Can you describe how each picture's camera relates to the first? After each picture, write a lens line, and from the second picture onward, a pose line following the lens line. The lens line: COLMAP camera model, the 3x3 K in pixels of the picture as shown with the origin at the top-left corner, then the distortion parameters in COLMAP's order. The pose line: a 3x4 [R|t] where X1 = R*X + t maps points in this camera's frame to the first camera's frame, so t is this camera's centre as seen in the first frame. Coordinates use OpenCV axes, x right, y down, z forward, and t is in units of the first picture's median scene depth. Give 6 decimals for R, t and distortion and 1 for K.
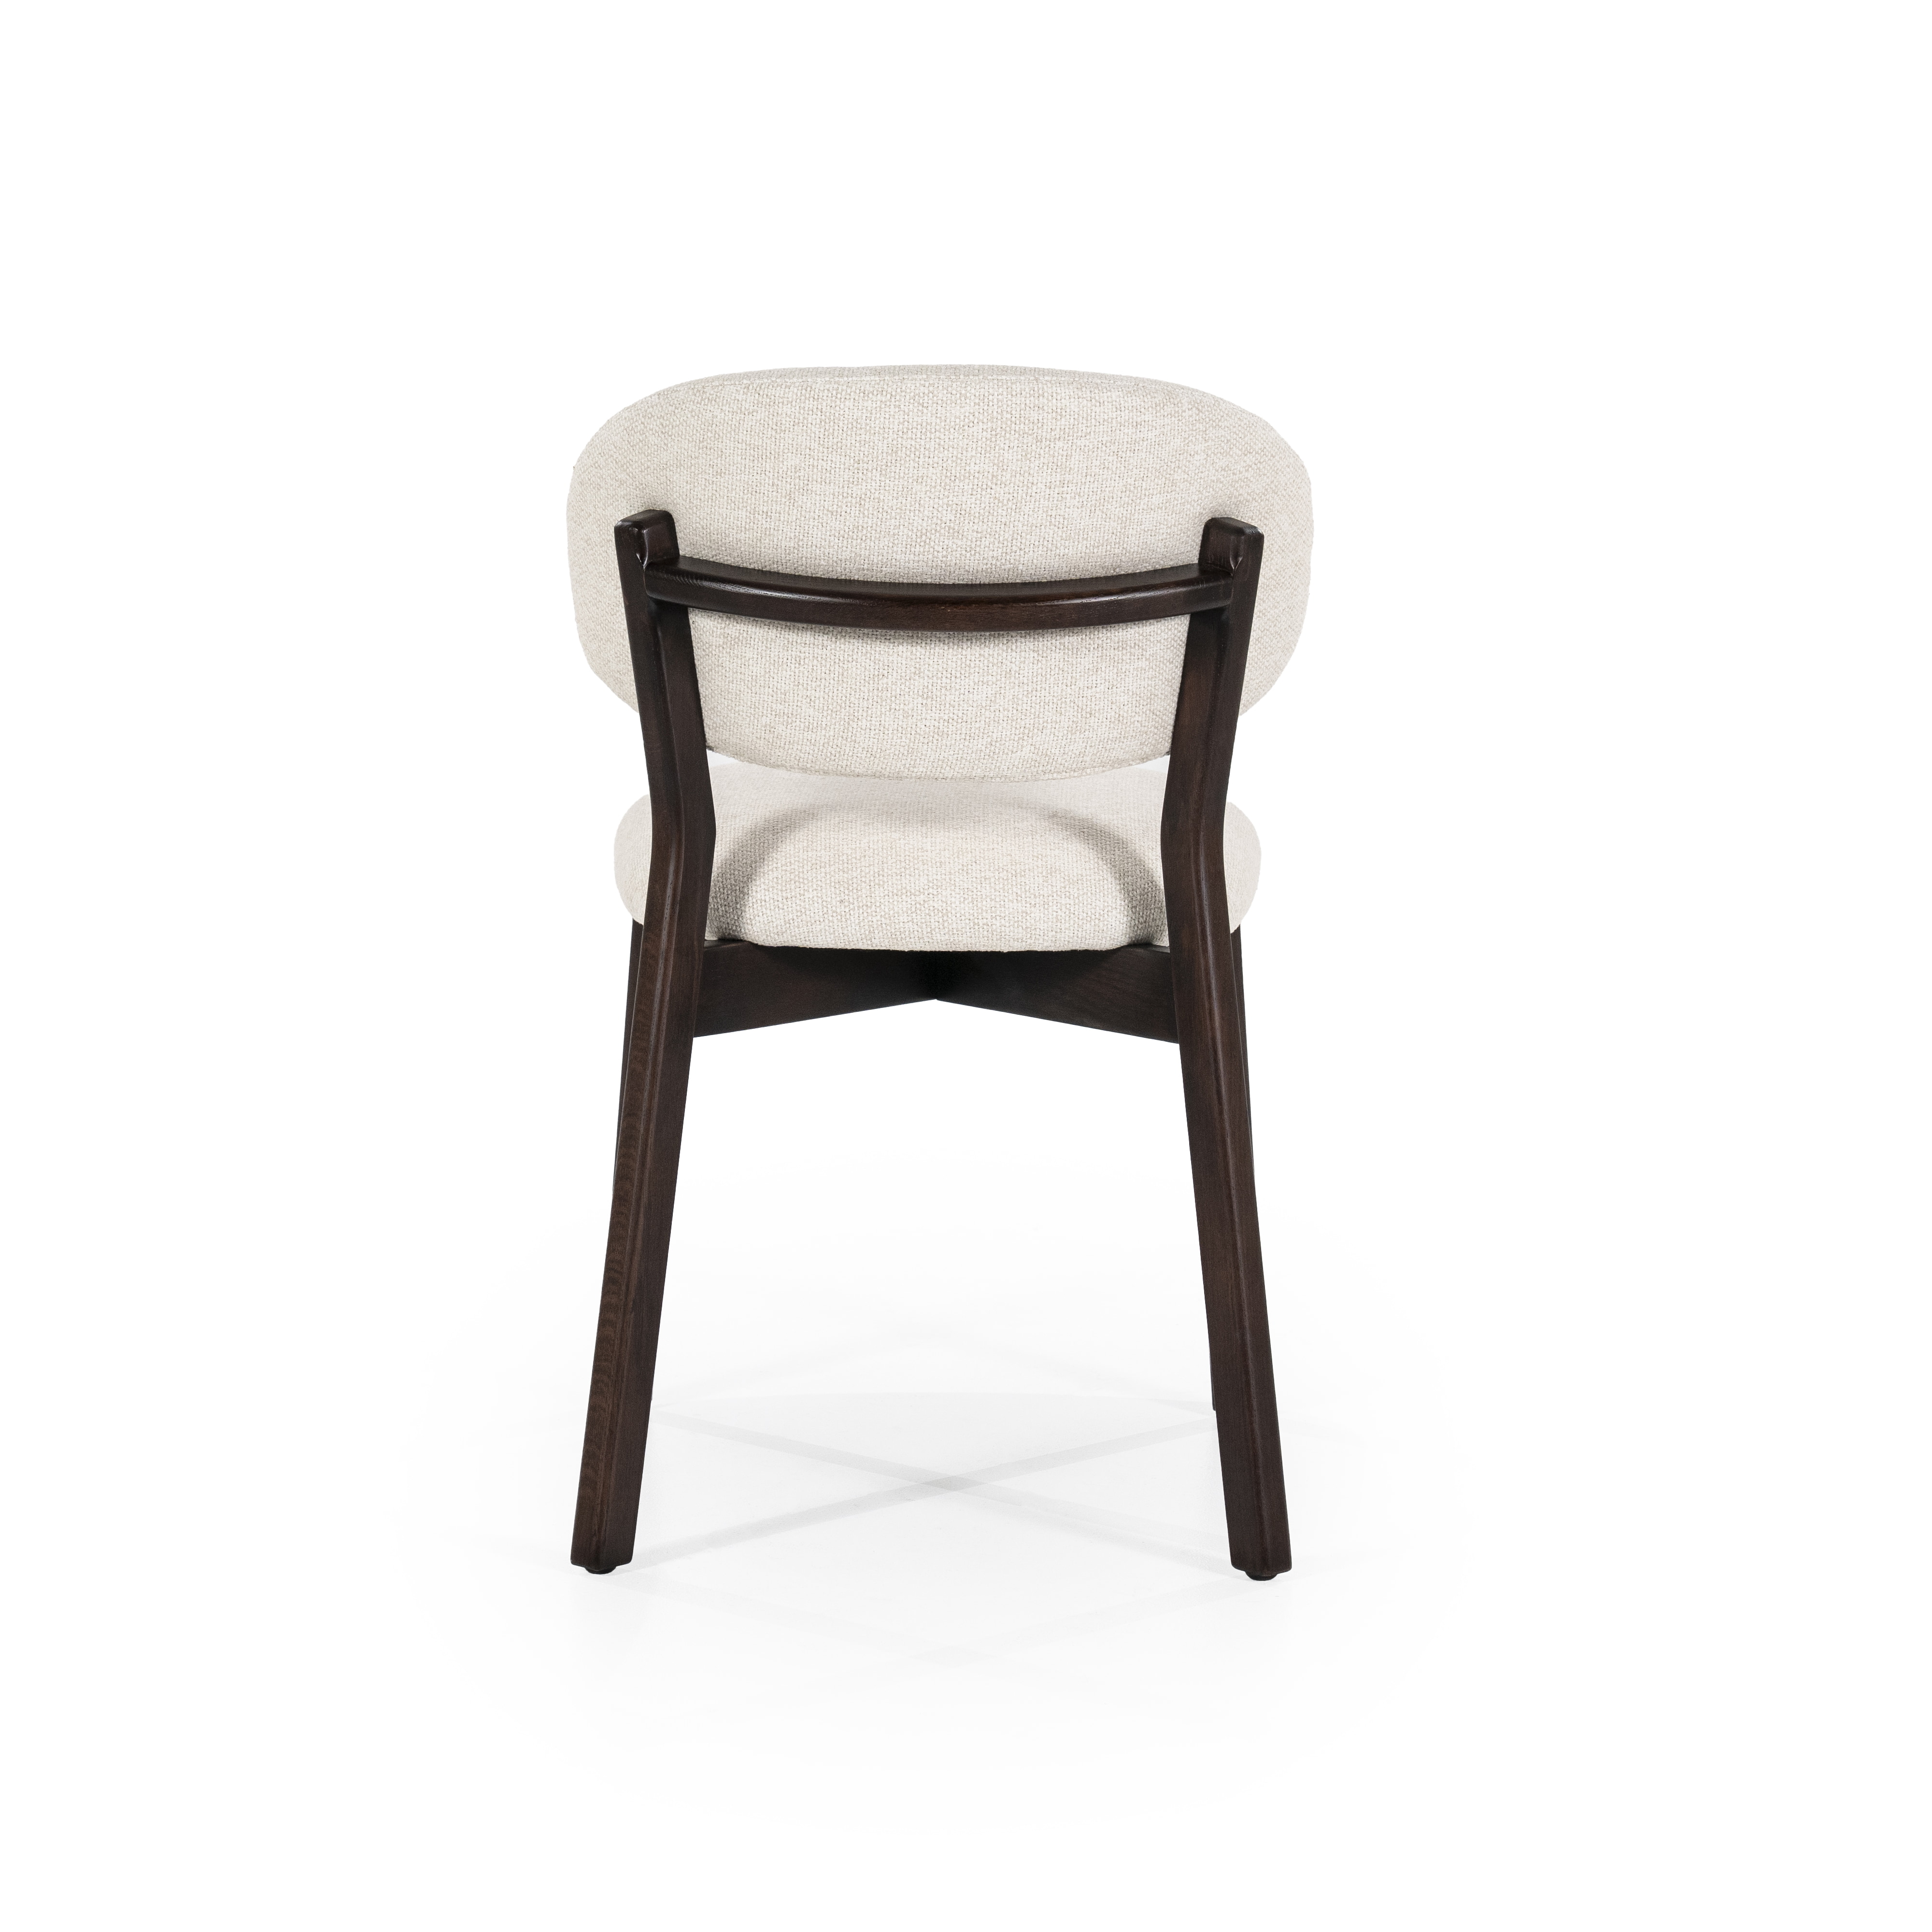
lens RADIAL K [[5413.0, 0, 966.0], [0, 5413.0, 966.0], [0, 0, 1]] dist [0.457124, -0.368382]
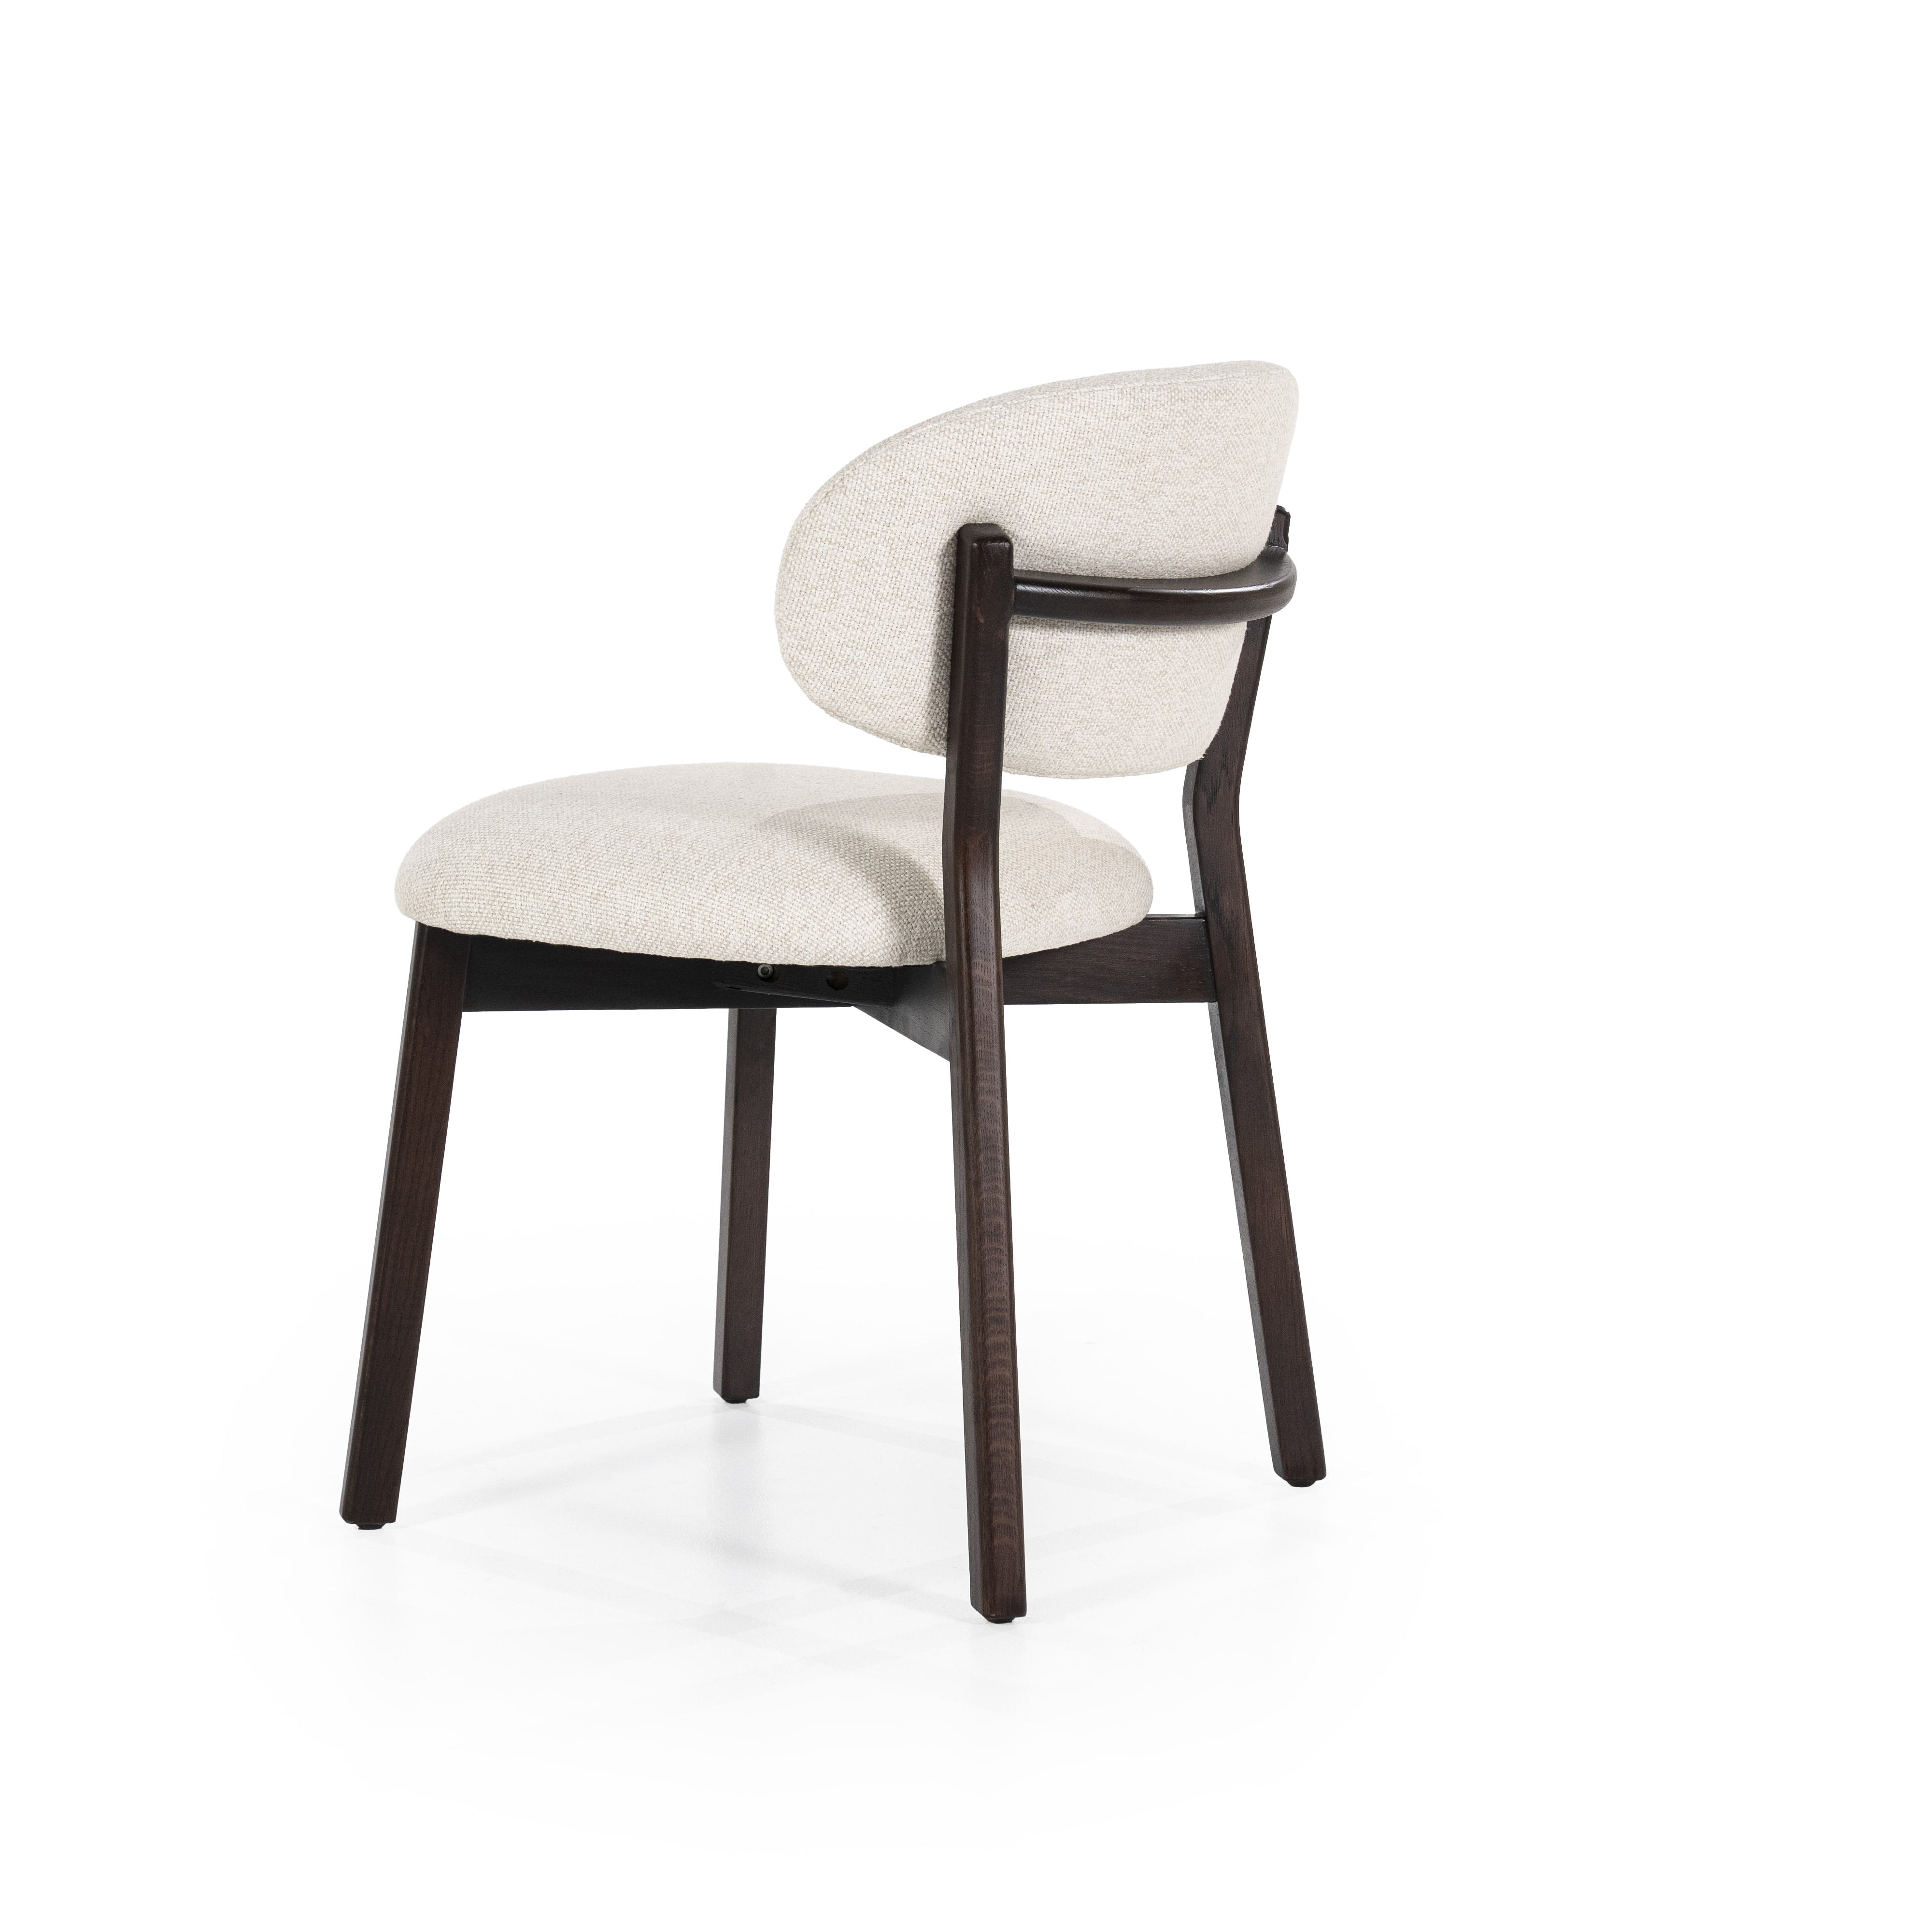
lens RADIAL K [[5413.0, 0, 966.0], [0, 5413.0, 966.0], [0, 0, 1]] dist [0.457124, -0.368382]
pose [[0.495302, -0.127624, 0.859295, -0.911238], [0.114618, 0.990103, 0.080986, -0.085411], [-0.861126, 0.058378, 0.505028, 0.523715]]
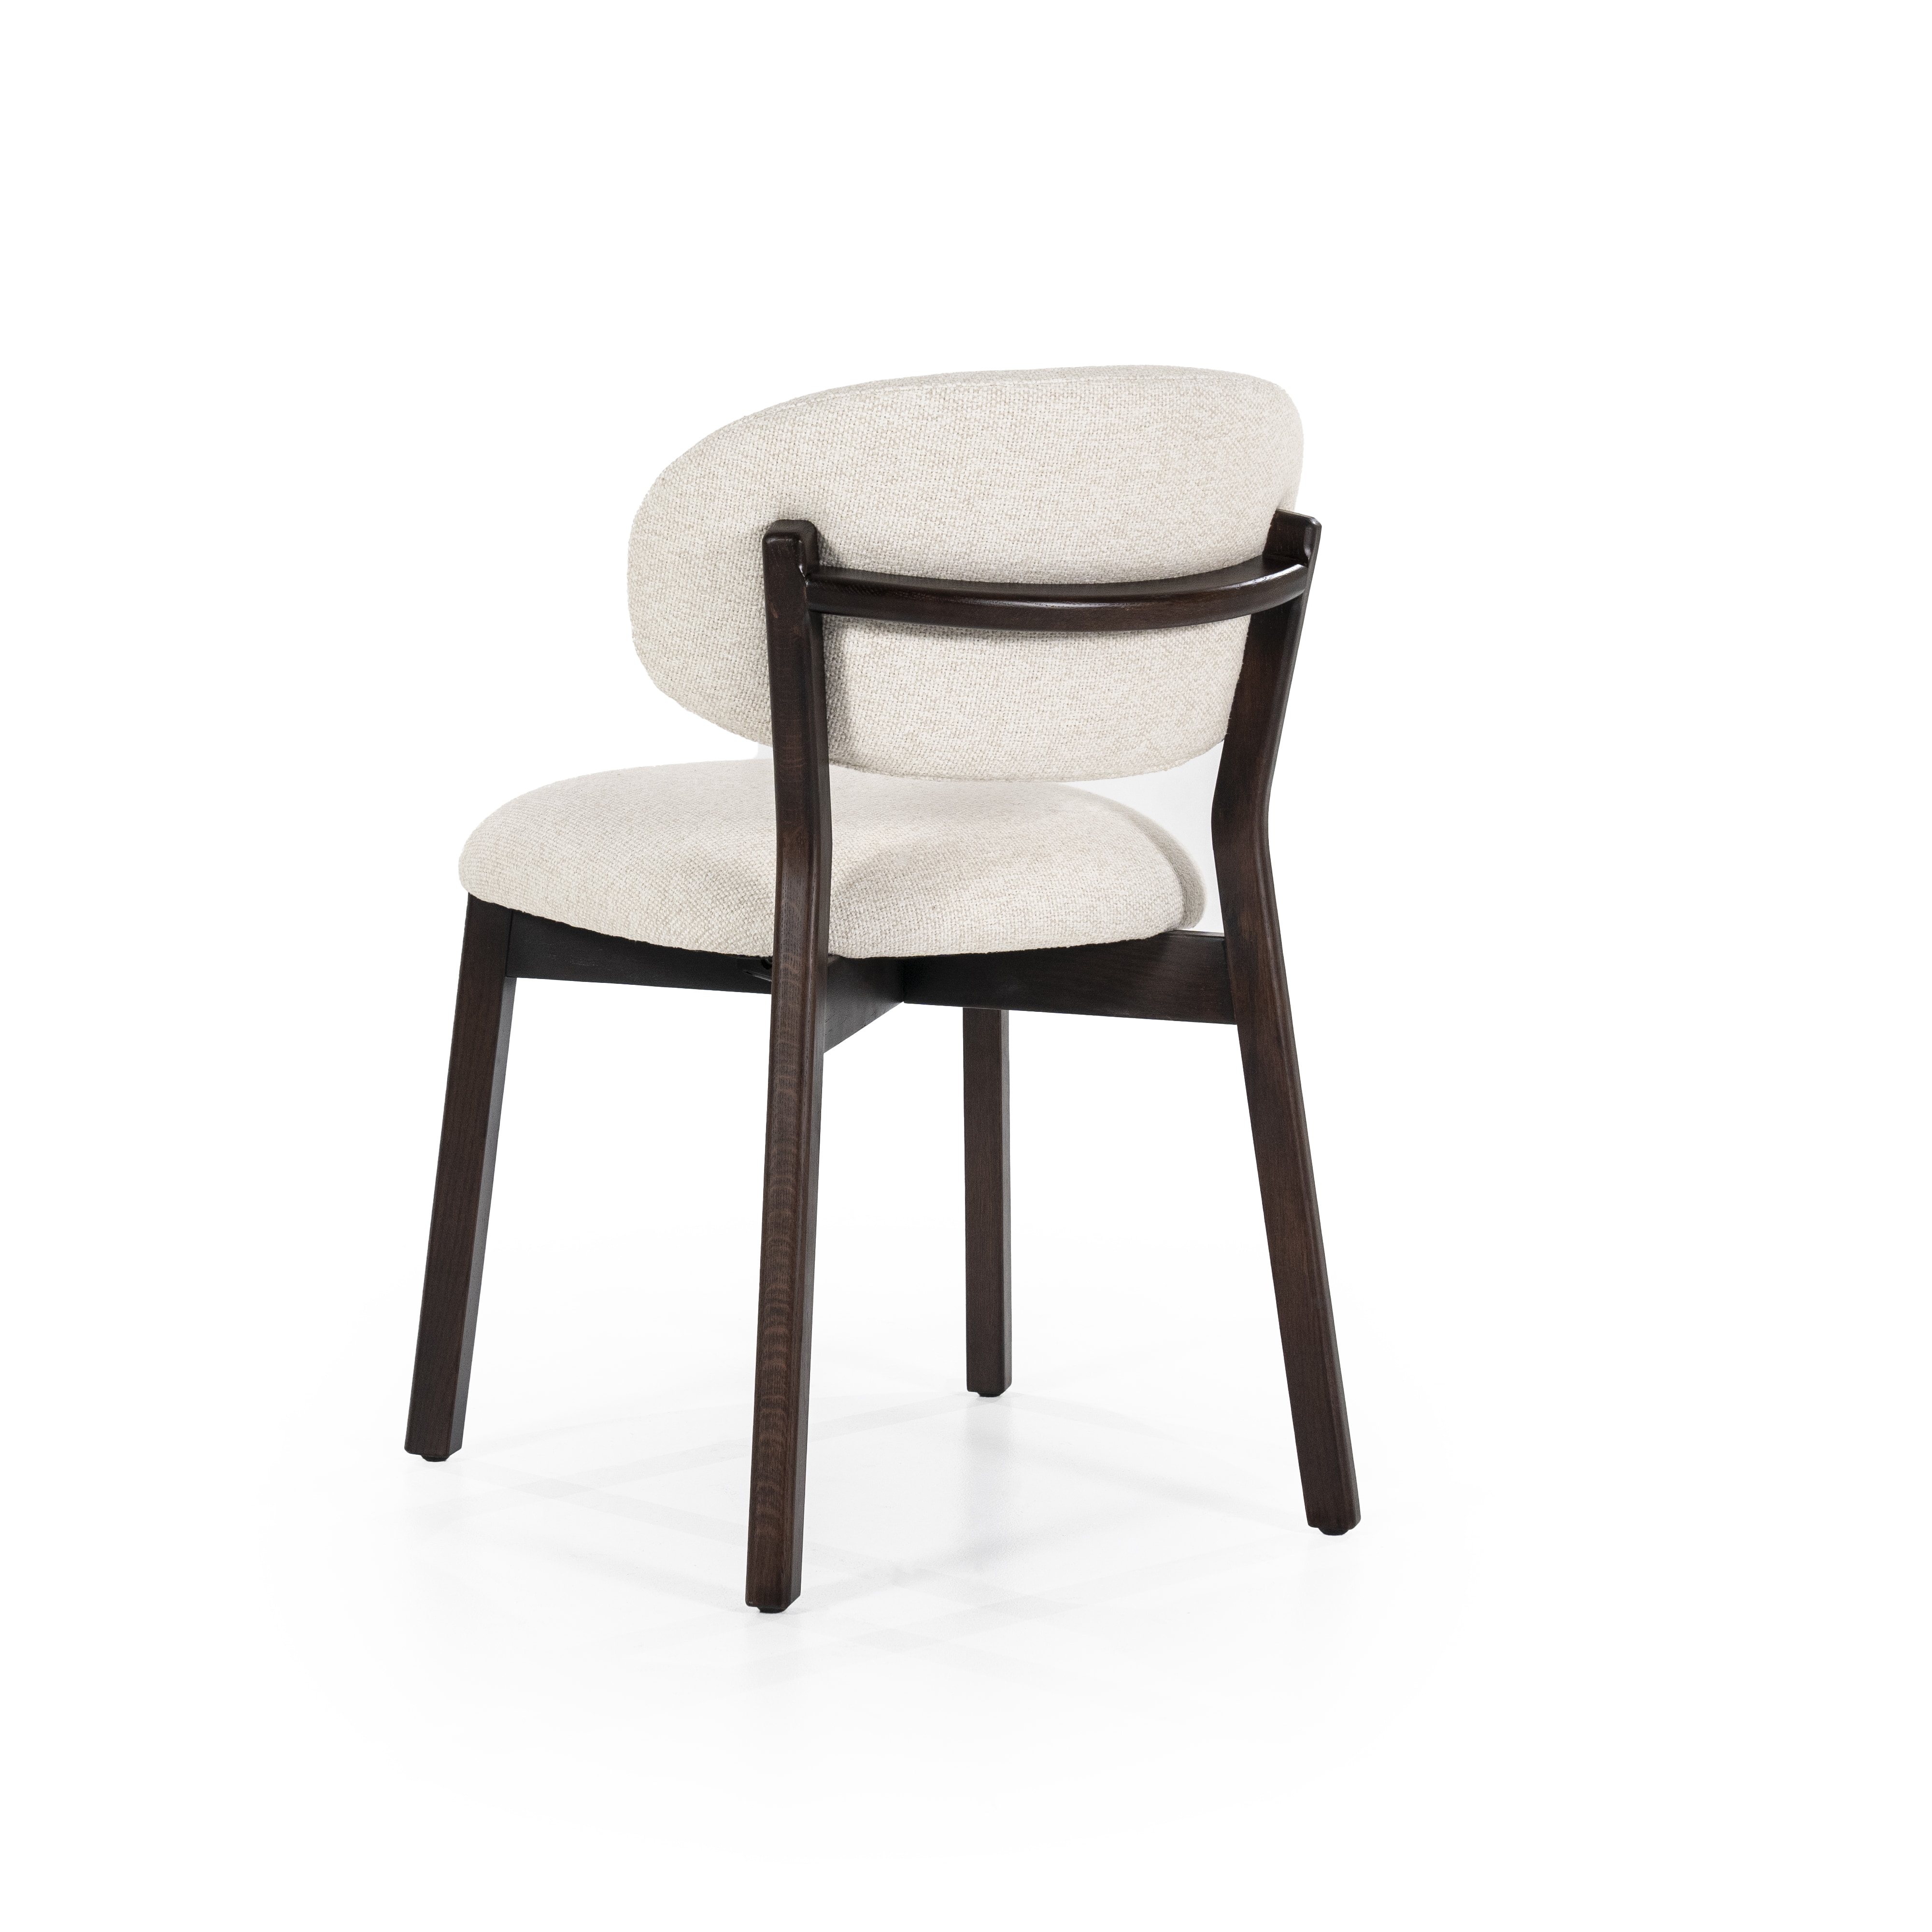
lens RADIAL K [[5413.0, 0, 966.0], [0, 5413.0, 966.0], [0, 0, 1]] dist [0.457124, -0.368382]
pose [[0.861970, -0.071729, 0.501859, -0.532090], [0.068657, 0.997336, 0.024623, -0.026064], [-0.502288, 0.013232, 0.864599, 0.142757]]
